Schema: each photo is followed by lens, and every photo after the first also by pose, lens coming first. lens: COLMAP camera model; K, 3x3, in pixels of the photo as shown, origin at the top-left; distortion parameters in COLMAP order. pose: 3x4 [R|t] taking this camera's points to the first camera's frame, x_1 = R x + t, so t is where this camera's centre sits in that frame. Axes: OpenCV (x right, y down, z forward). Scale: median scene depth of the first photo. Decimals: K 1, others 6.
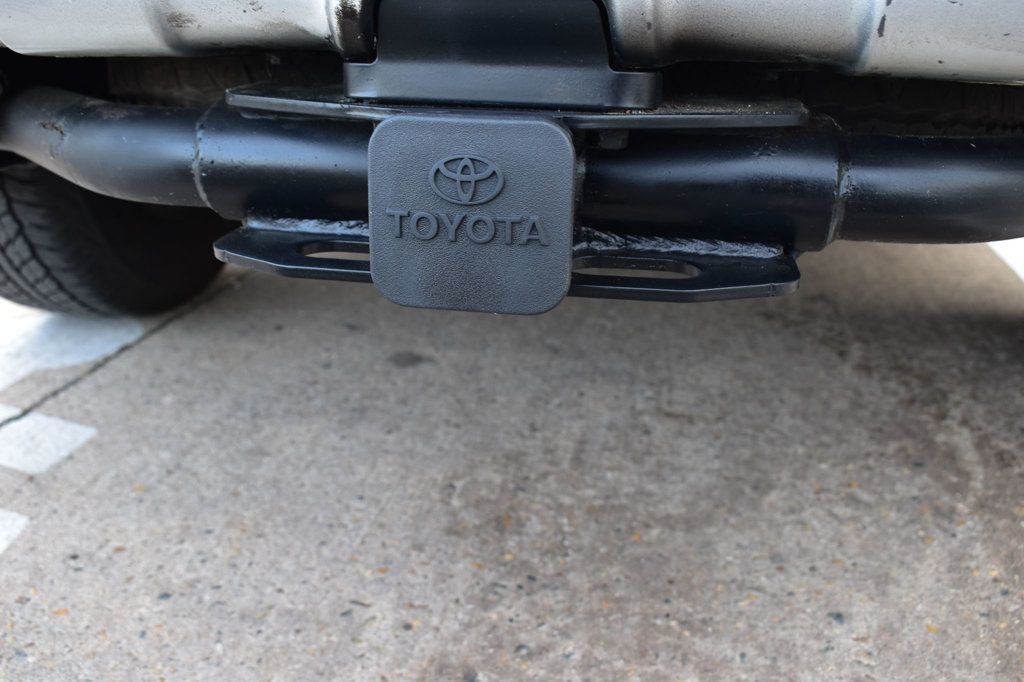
lens RADIAL K [[1029.8, 0, 511.6], [0, 1029.8, 347.2], [0, 0, 1]] dist [-0.082360, 0.000000]
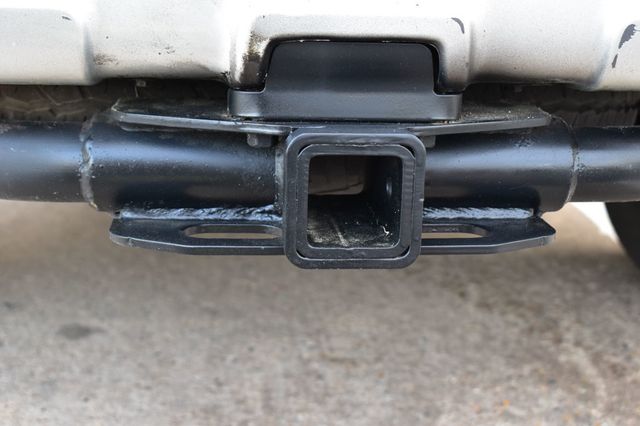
lens RADIAL K [[1069.4, 0, 320.0], [0, 1069.4, 212.5], [0, 0, 1]] dist [-0.017642, 0.000000]
pose [[0.962737, -0.056268, 0.264521, -0.178299], [0.080605, 0.993362, -0.082063, 0.000788], [-0.258148, 0.100327, 0.960882, -0.144123]]
